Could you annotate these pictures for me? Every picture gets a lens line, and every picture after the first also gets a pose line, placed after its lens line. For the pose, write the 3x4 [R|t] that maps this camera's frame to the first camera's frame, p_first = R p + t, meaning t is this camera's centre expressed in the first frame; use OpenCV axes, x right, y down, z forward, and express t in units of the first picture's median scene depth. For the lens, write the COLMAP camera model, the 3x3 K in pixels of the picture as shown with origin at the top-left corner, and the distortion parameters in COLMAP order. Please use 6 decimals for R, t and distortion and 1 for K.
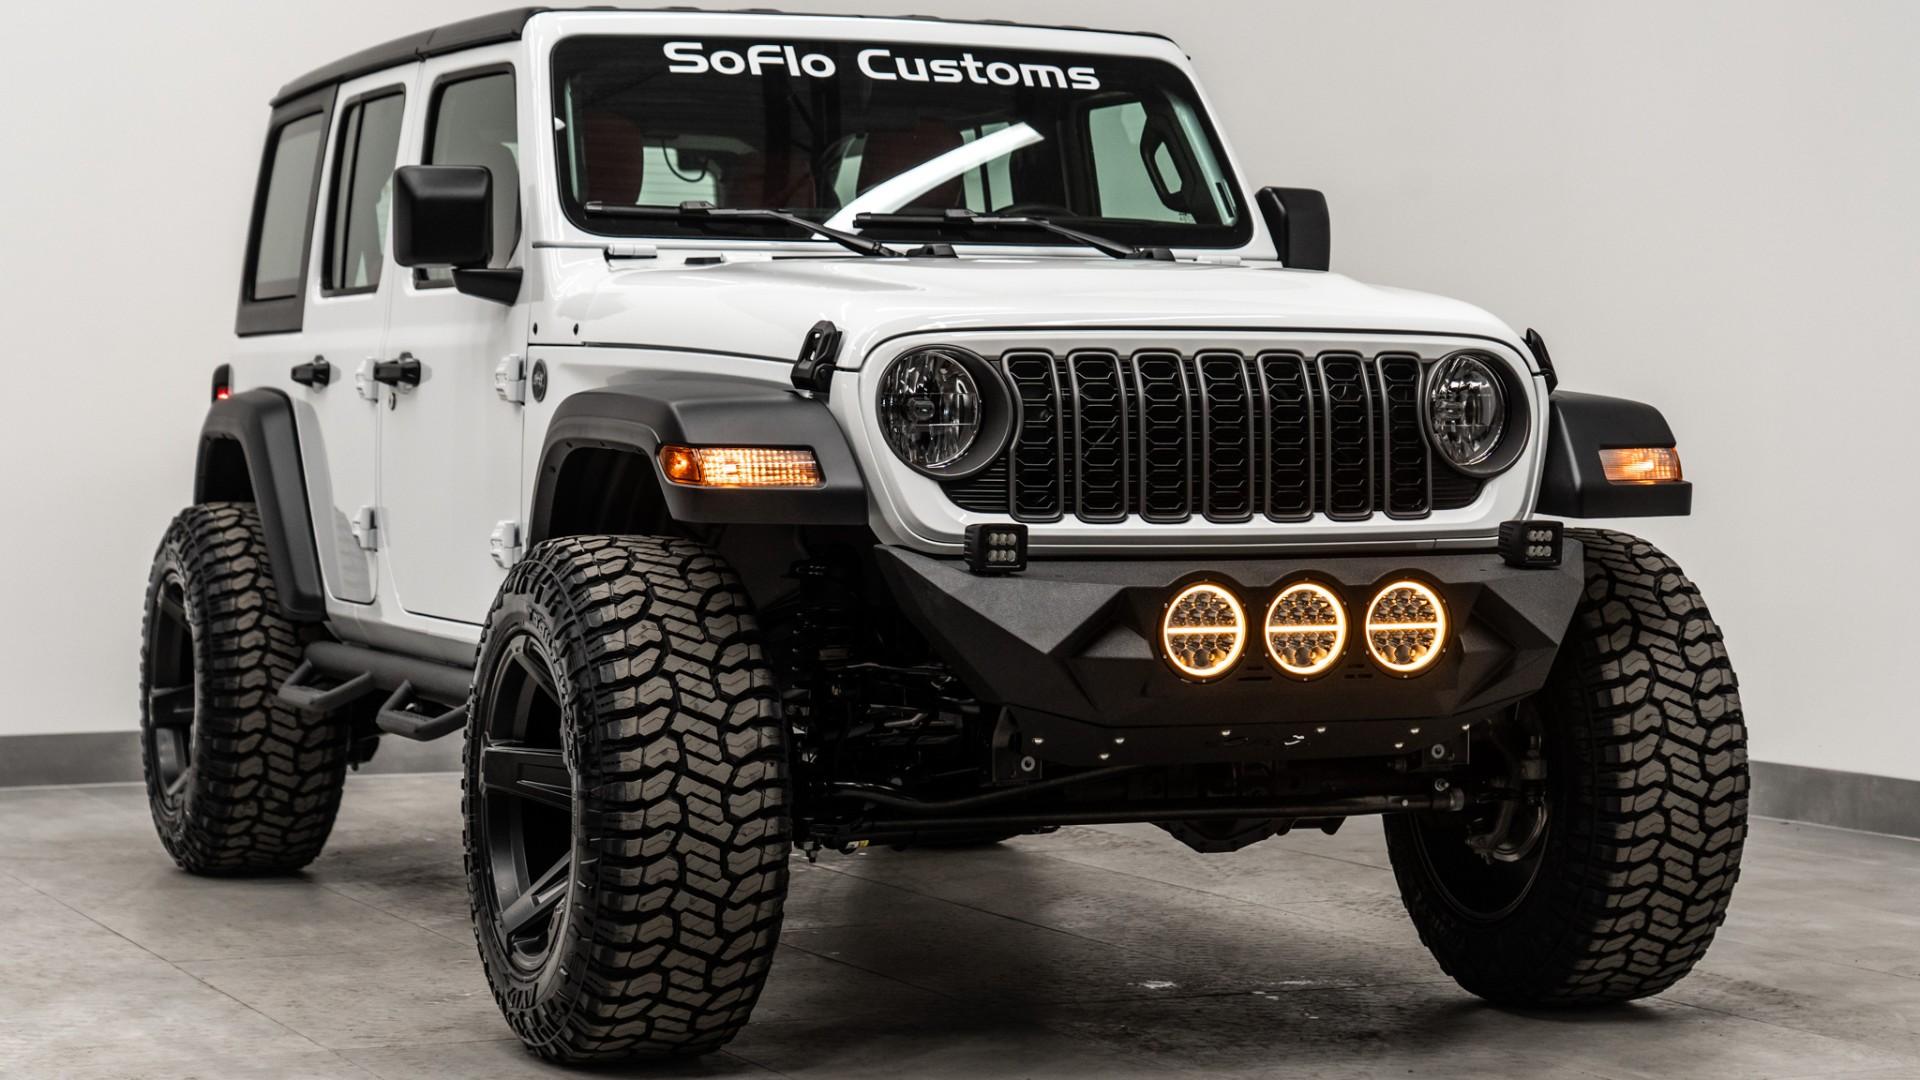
lens RADIAL K [[4891.3, 0, 961.1], [0, 4891.3, -111.6], [0, 0, 1]] dist [-0.325193, 1.572815]
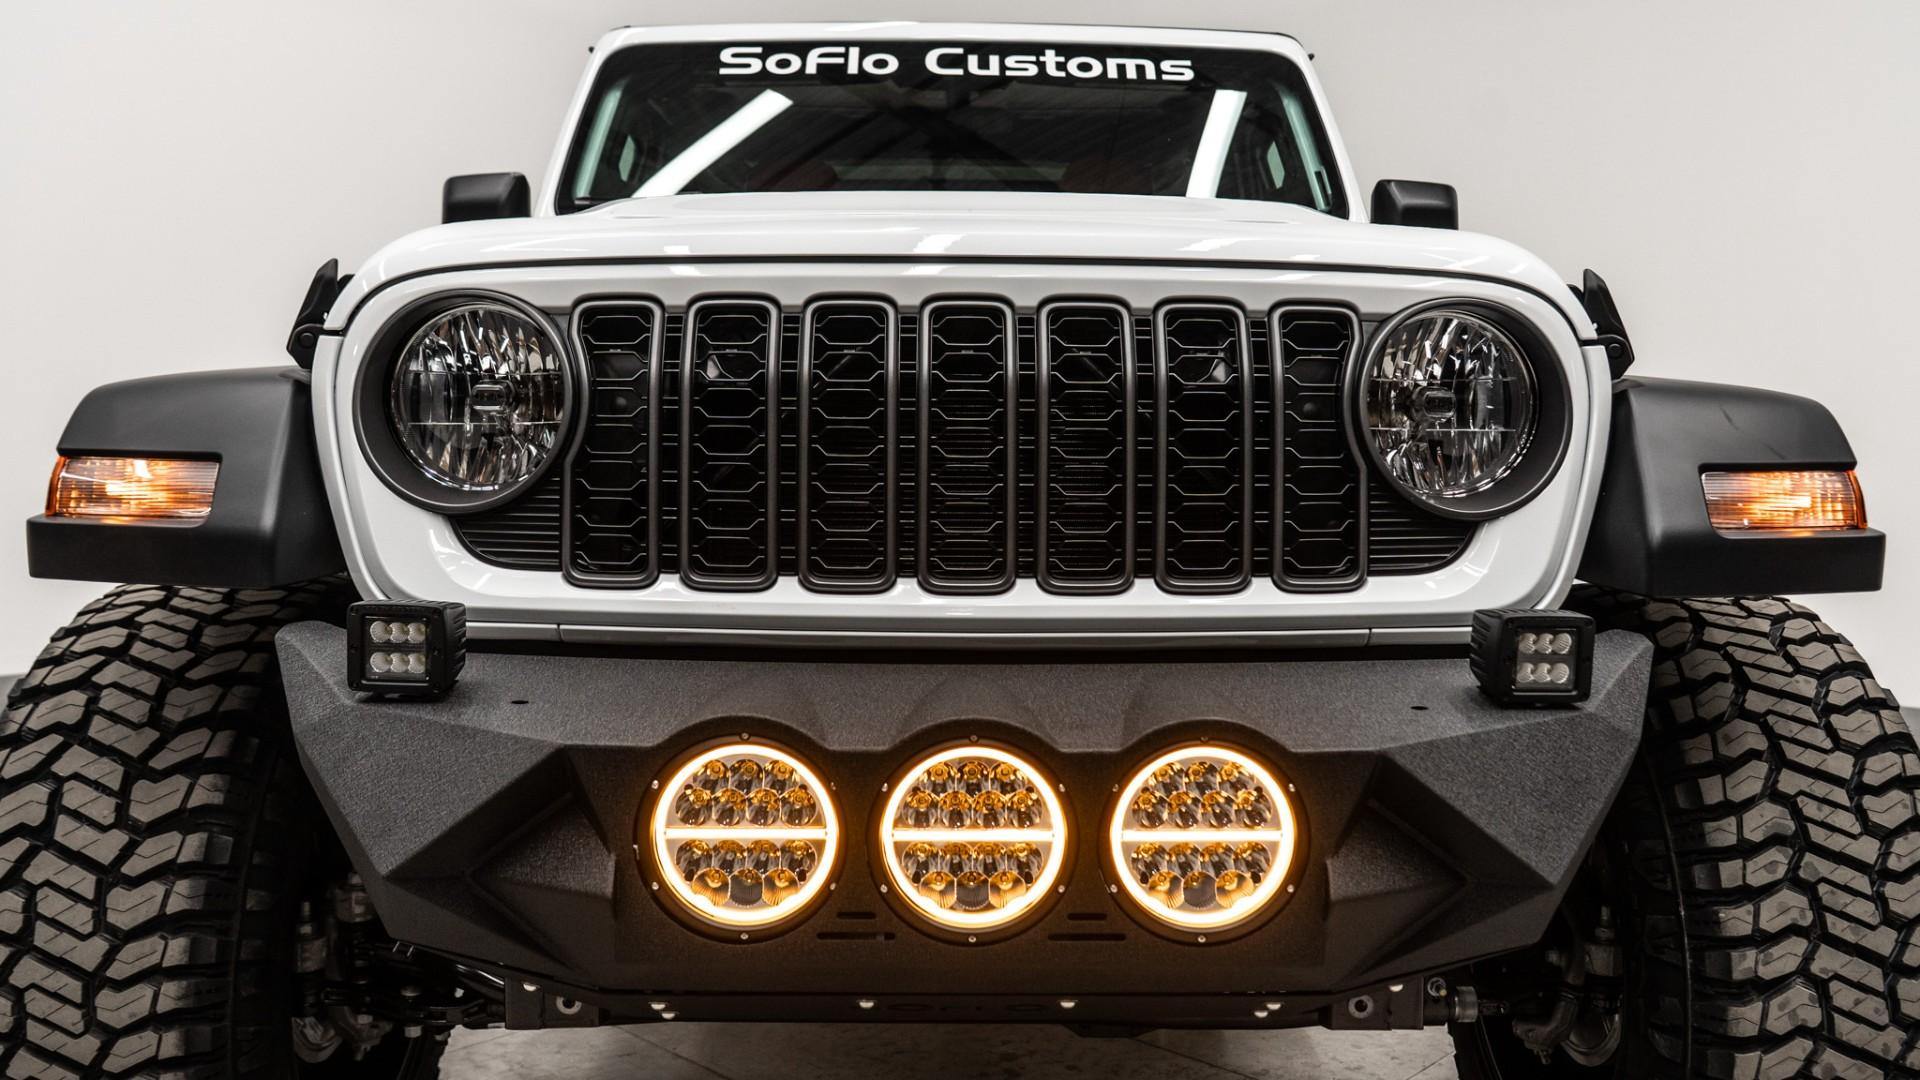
lens RADIAL K [[1637.6, 0, 918.8], [0, 1637.6, 450.9], [0, 0, 1]] dist [-0.036520, 0.001566]
pose [[0.921140, 0.007109, -0.389165, 0.117645], [0.038499, 0.993266, 0.109269, 0.086358], [0.387322, -0.115634, 0.914664, 0.769782]]
